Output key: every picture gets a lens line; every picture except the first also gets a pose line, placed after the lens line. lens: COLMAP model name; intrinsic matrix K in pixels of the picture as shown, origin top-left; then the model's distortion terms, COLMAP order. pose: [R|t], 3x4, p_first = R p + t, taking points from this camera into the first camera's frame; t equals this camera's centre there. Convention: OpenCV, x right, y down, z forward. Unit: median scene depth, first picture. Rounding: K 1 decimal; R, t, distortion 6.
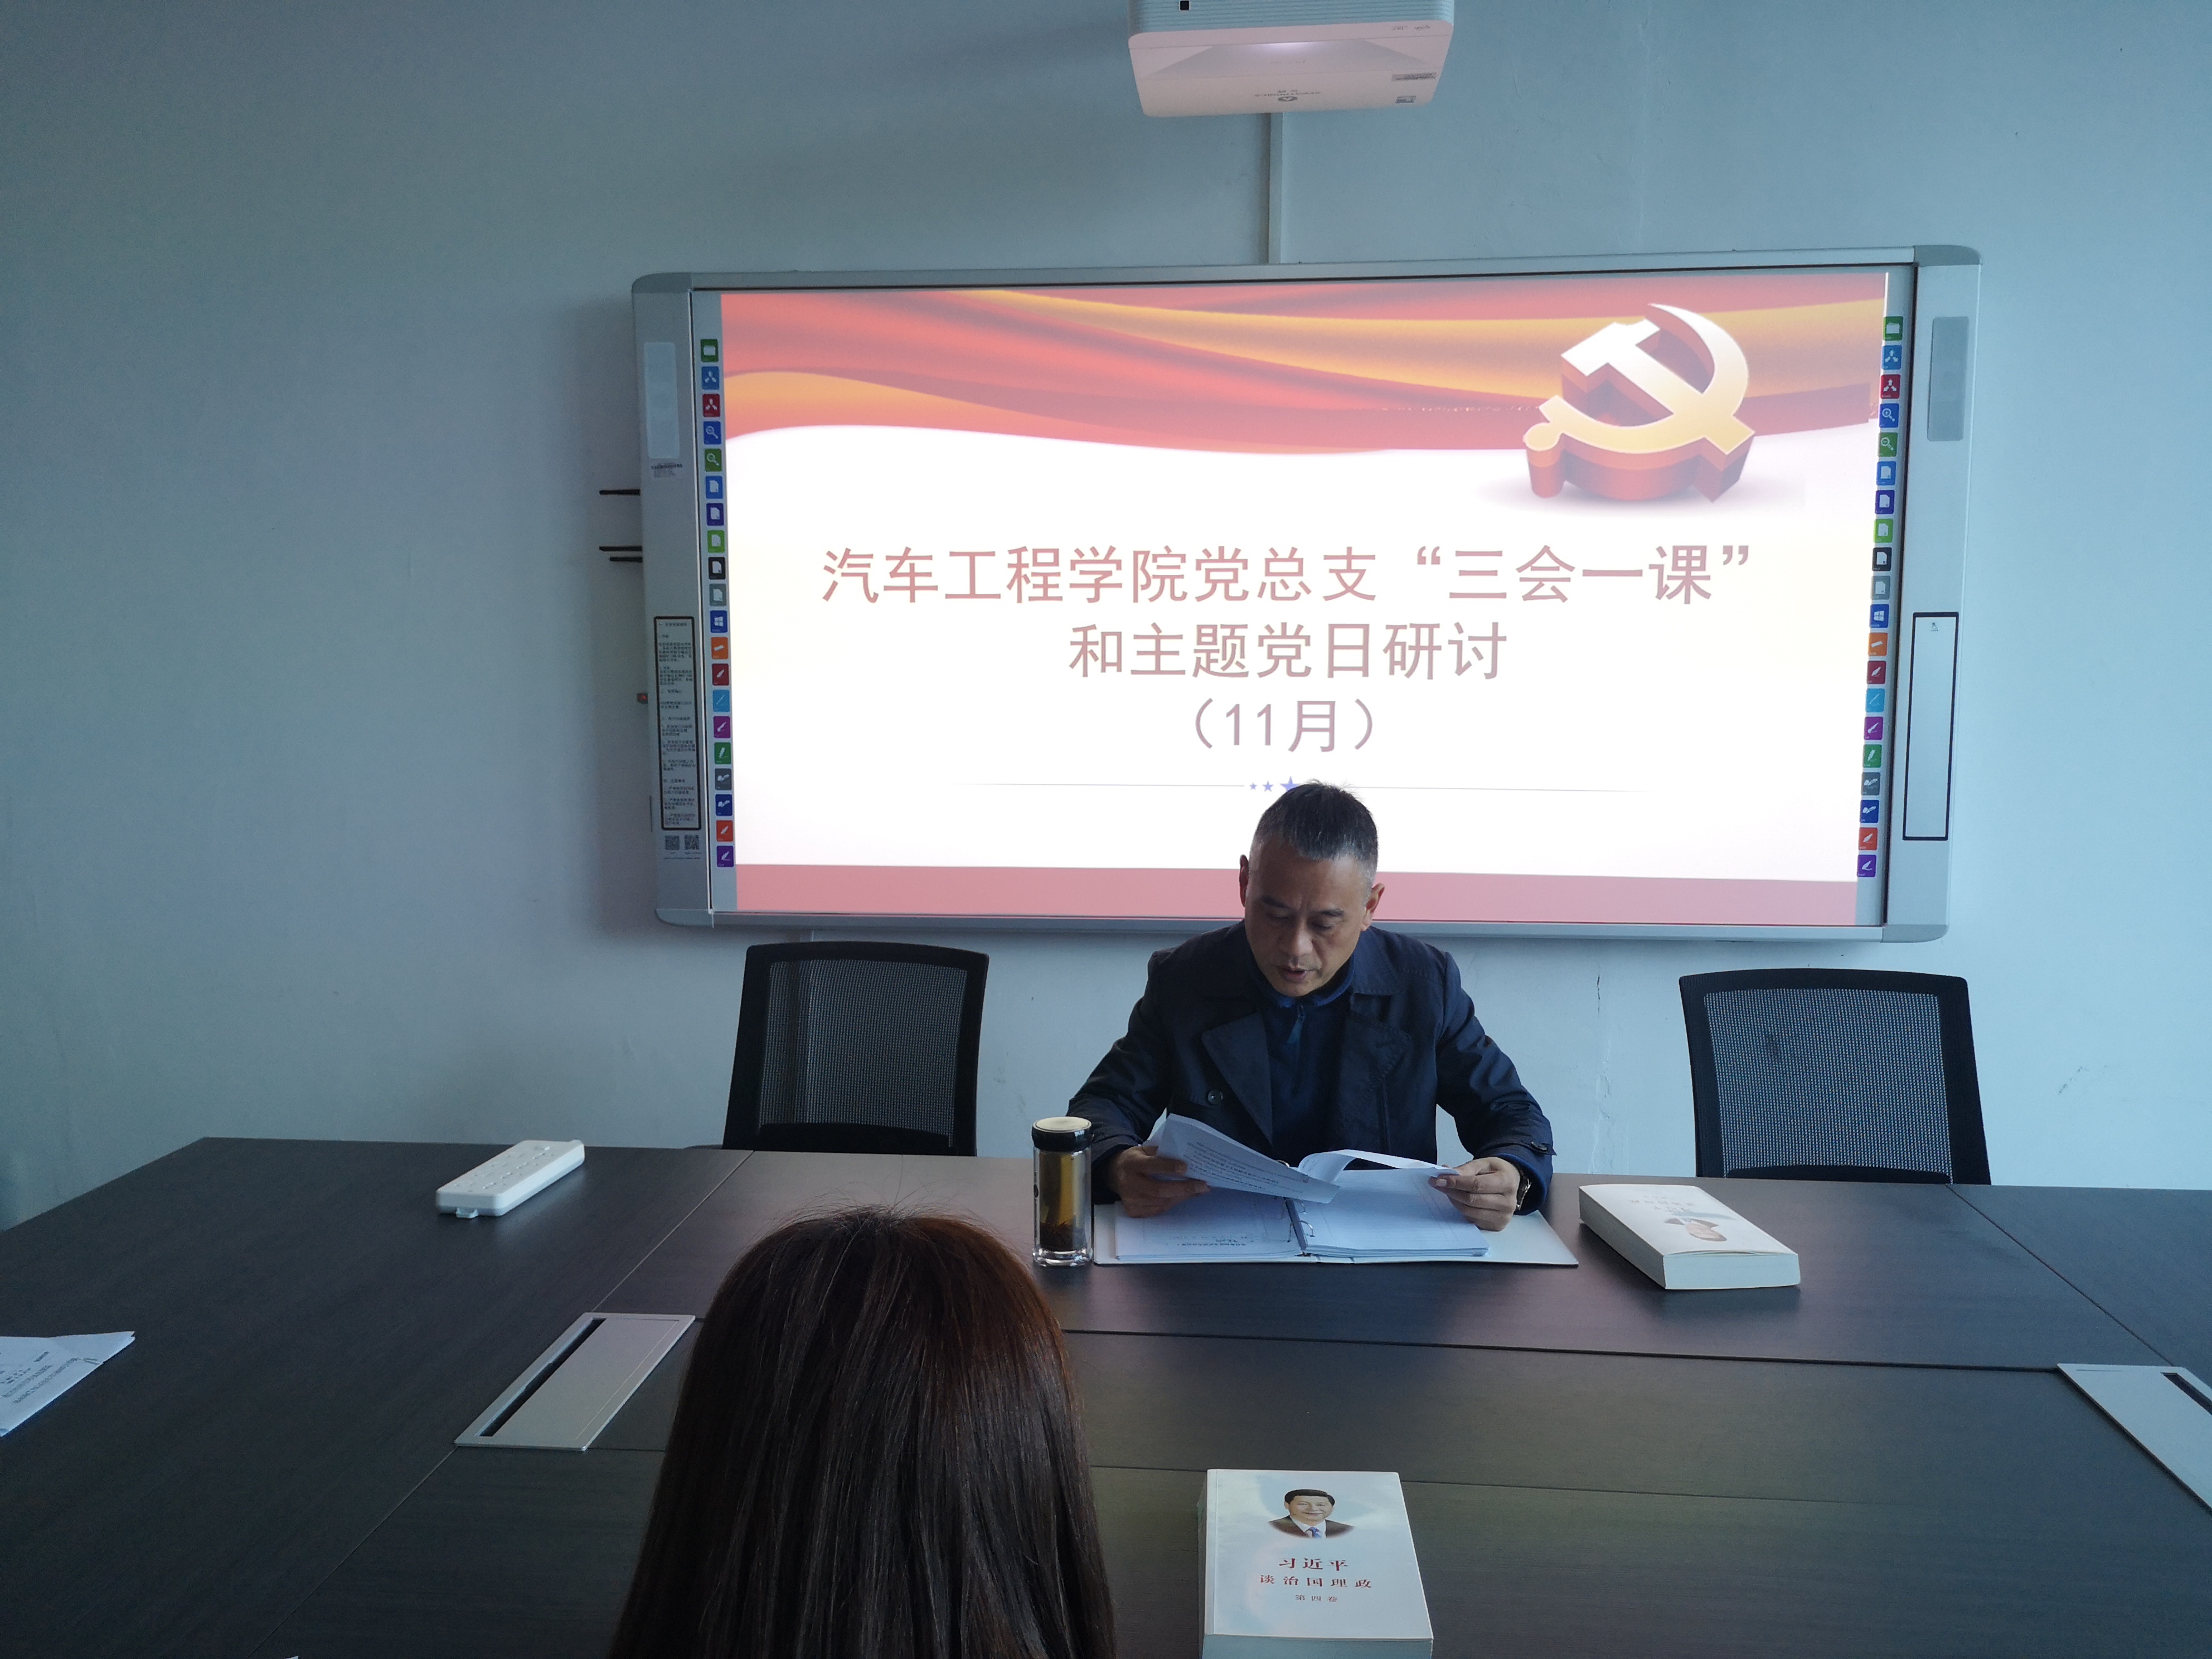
lens RADIAL K [[1772.2, 0, 1104.9], [0, 1772.2, 840.7], [0, 0, 1]] dist [0.091596, -0.029049]
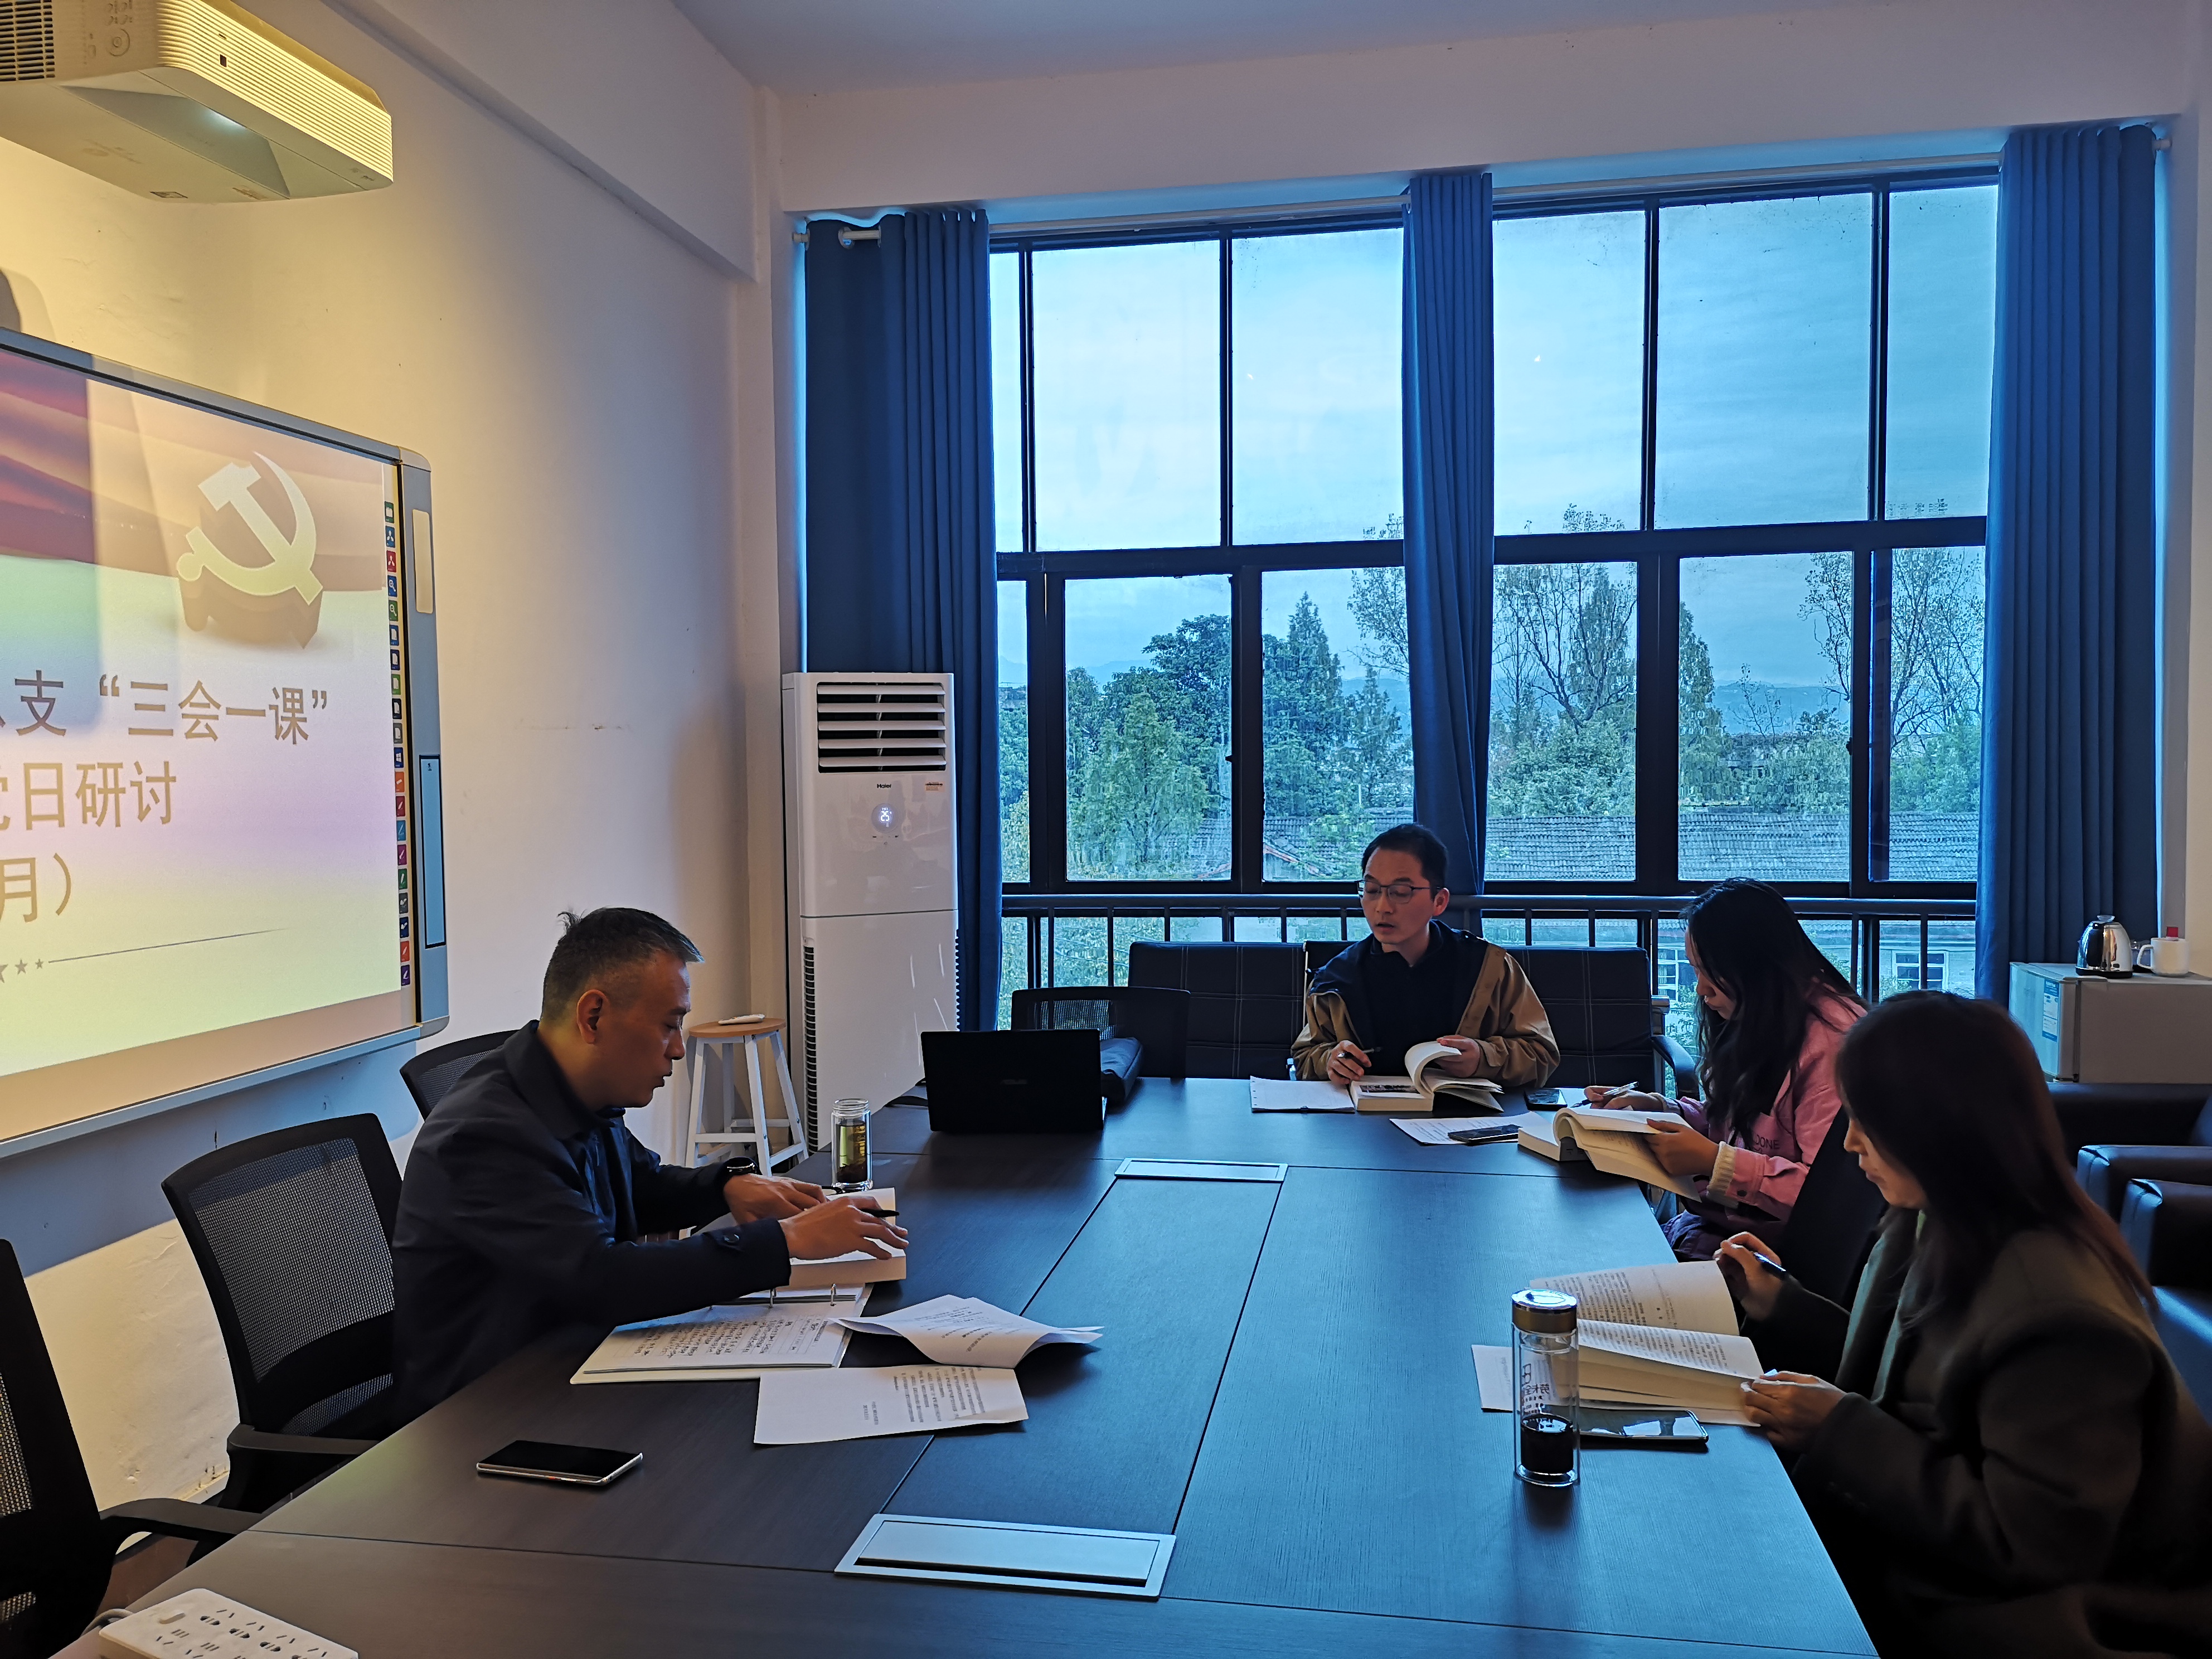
lens RADIAL K [[1772.2, 0, 1101.5], [0, 1772.2, 821.1], [0, 0, 1]] dist [0.091596, -0.029049]
pose [[0.094675, -0.037289, 0.994810, -0.658293], [0.125101, 0.991822, 0.025271, -0.056192], [-0.987617, 0.122059, 0.098566, 0.441905]]
